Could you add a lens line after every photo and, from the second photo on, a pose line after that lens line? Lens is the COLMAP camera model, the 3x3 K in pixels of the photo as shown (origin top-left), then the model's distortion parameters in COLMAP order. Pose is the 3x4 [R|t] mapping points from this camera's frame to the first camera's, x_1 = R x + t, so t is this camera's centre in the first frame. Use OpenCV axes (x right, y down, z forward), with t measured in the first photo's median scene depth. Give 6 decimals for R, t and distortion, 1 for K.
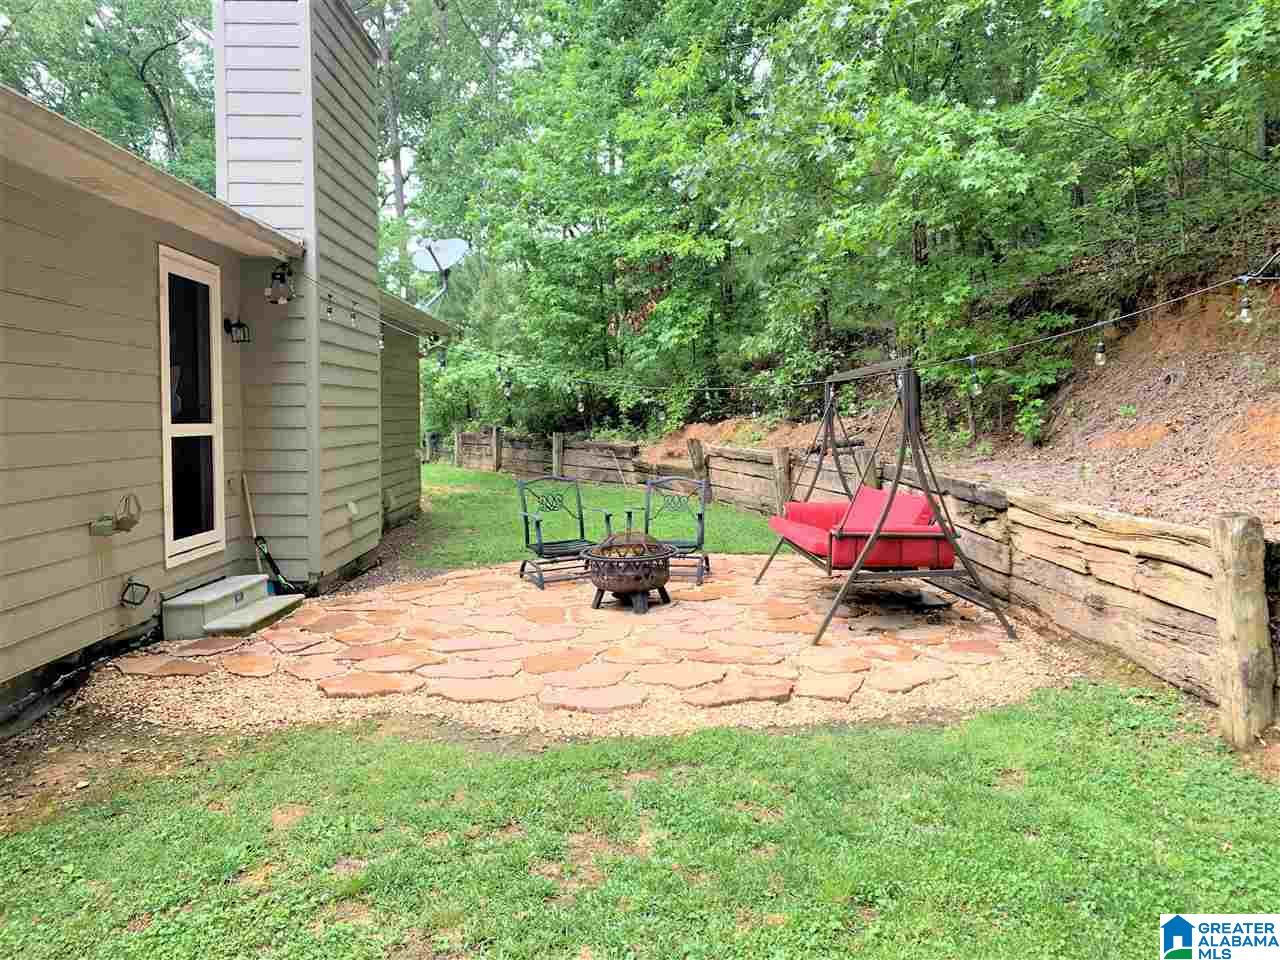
lens RADIAL K [[968.5, 0, 640.0], [0, 968.5, 480.0], [0, 0, 1]] dist [0.036797, -0.089698]
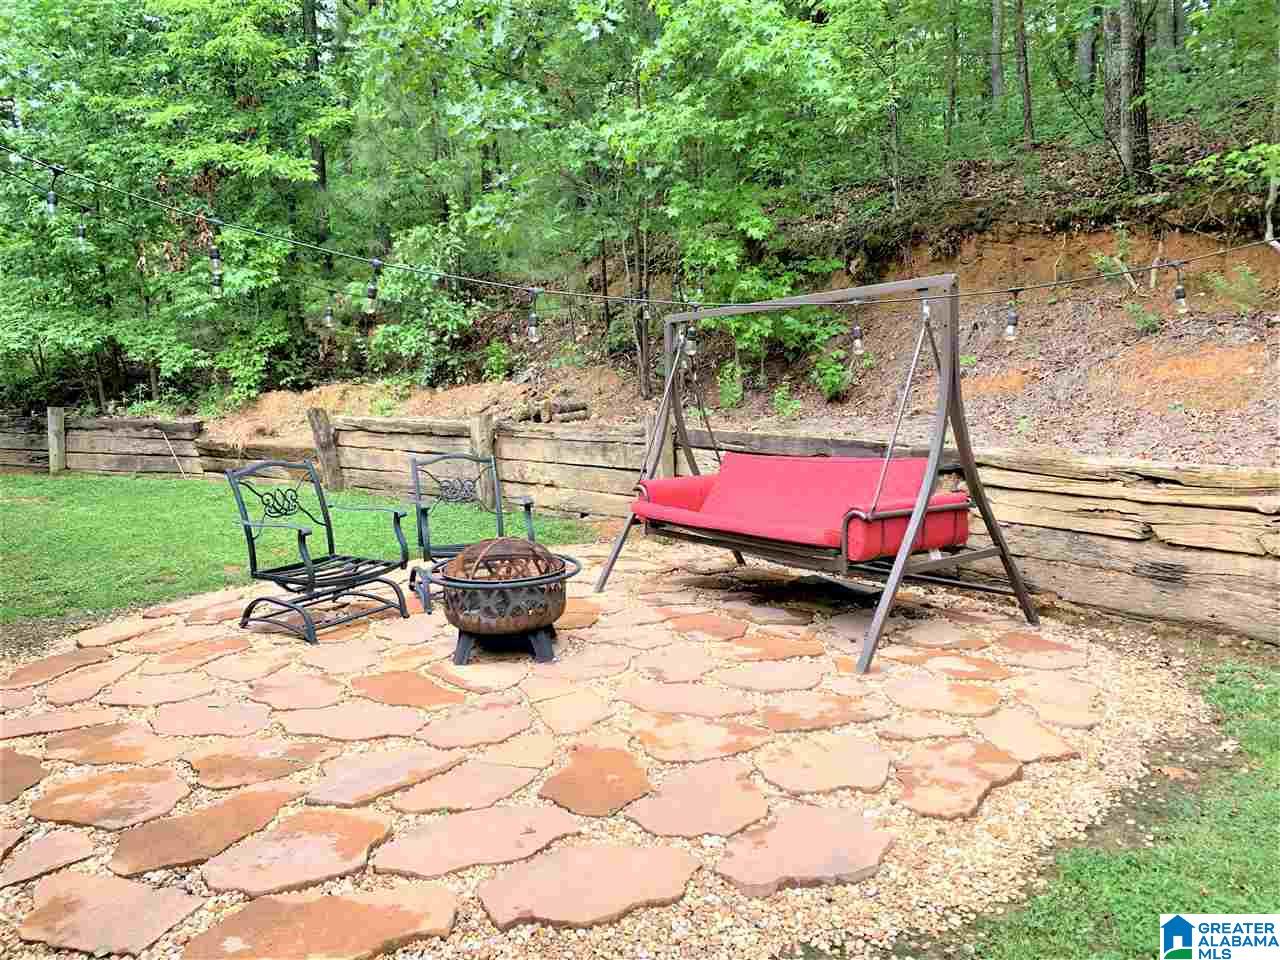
lens RADIAL K [[968.5, 0, 640.0], [0, 968.5, 480.0], [0, 0, 1]] dist [0.036797, -0.089698]
pose [[0.841007, -0.058444, 0.537859, -0.129426], [0.046050, 0.998273, 0.036469, -0.002078], [-0.539062, -0.005903, 0.842246, 0.186717]]
